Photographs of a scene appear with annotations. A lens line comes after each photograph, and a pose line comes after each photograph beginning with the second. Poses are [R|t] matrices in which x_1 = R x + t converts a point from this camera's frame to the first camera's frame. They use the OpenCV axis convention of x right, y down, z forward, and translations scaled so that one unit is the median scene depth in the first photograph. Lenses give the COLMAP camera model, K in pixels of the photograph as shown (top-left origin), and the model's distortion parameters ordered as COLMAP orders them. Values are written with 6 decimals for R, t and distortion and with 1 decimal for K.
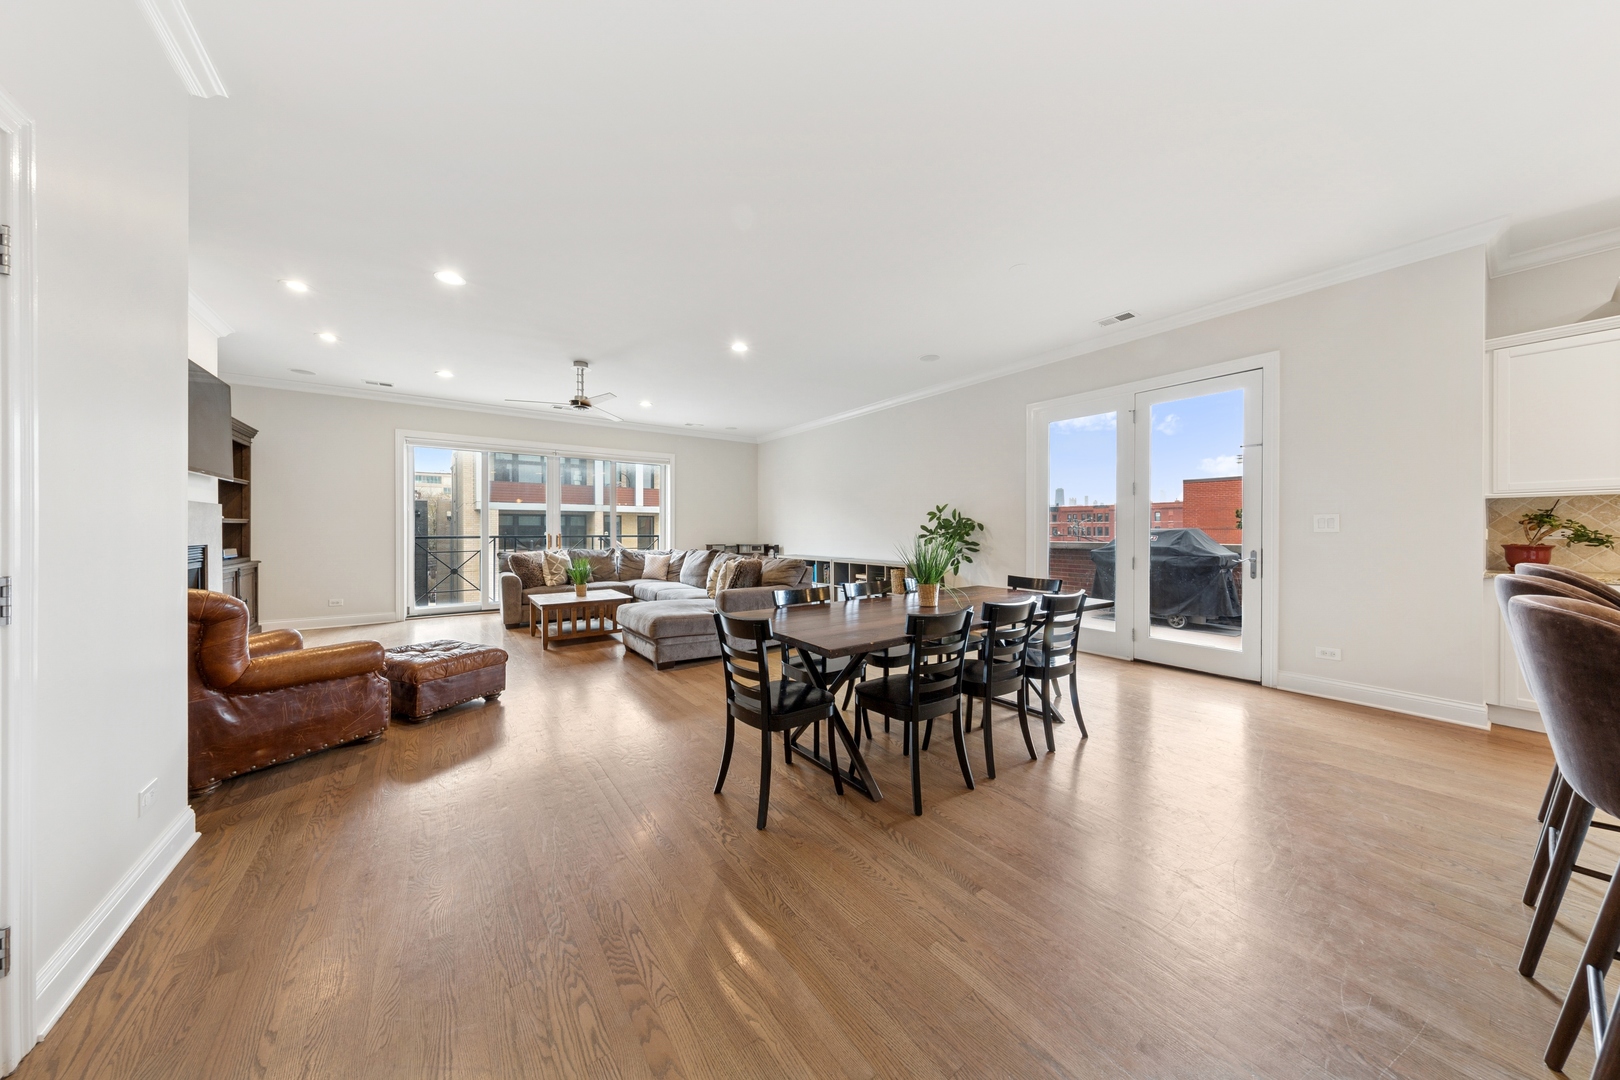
lens RADIAL K [[512.5, 0, 816.9], [0, 512.5, 528.7], [0, 0, 1]] dist [0.010167, -0.000275]
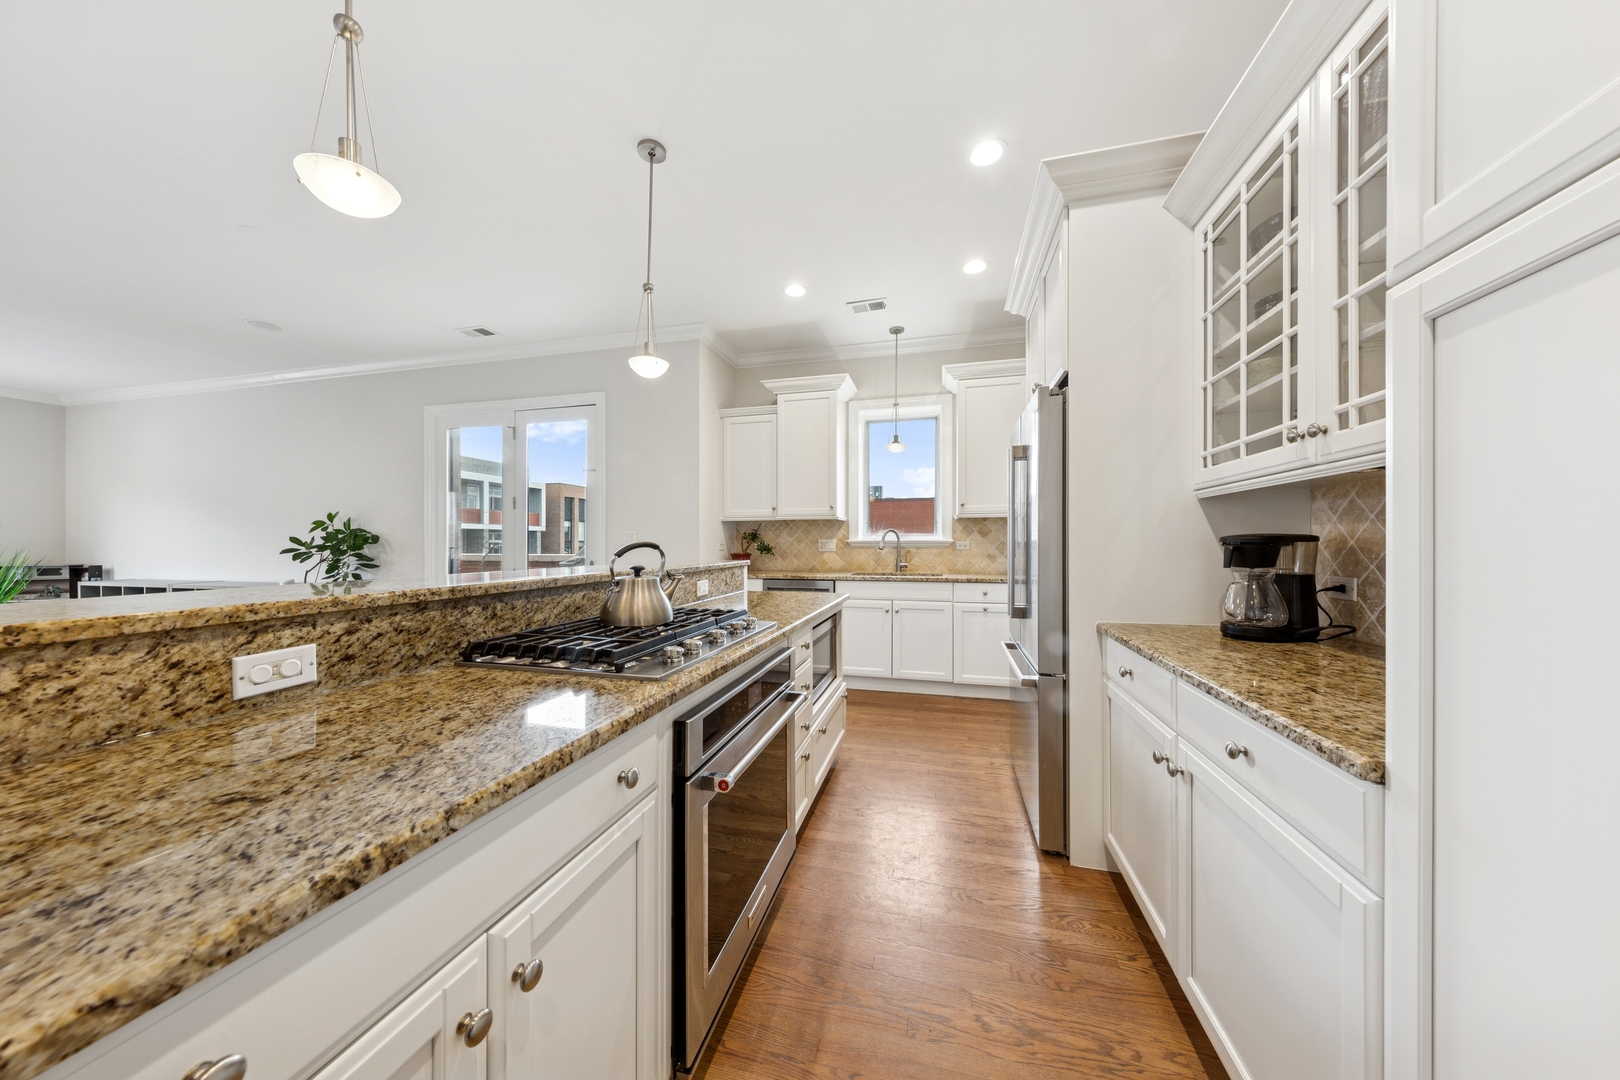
lens RADIAL K [[512.5, 0, 816.5], [0, 512.5, 542.8], [0, 0, 1]] dist [0.010167, -0.000275]
pose [[0.780498, 0.001171, 0.625158, 0.343658], [-0.002839, 0.999995, 0.001671, -0.001200], [-0.625152, -0.003079, 0.780497, -0.141354]]
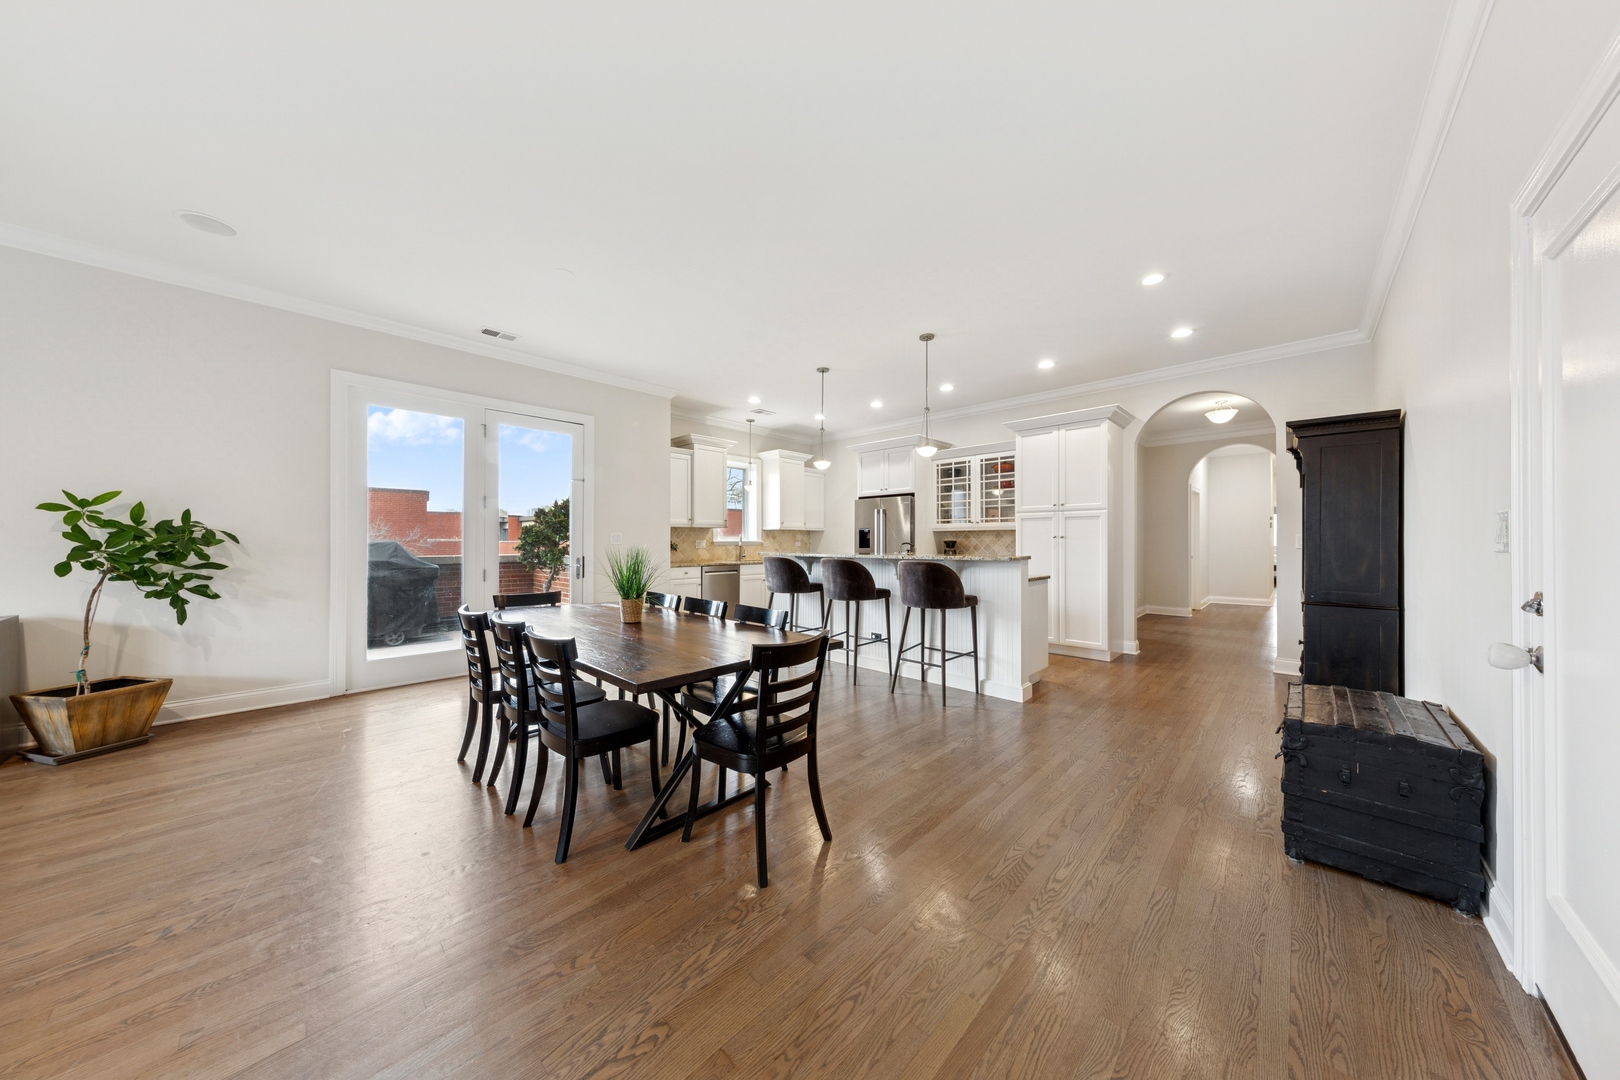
lens RADIAL K [[512.5, 0, 804.5], [0, 512.5, 542.9], [0, 0, 1]] dist [0.010167, -0.000275]
pose [[-0.162612, 0.000090, 0.986690, -0.378121], [-0.003274, 0.999994, -0.000631, 0.001142], [-0.986685, -0.003333, -0.162611, 0.419146]]
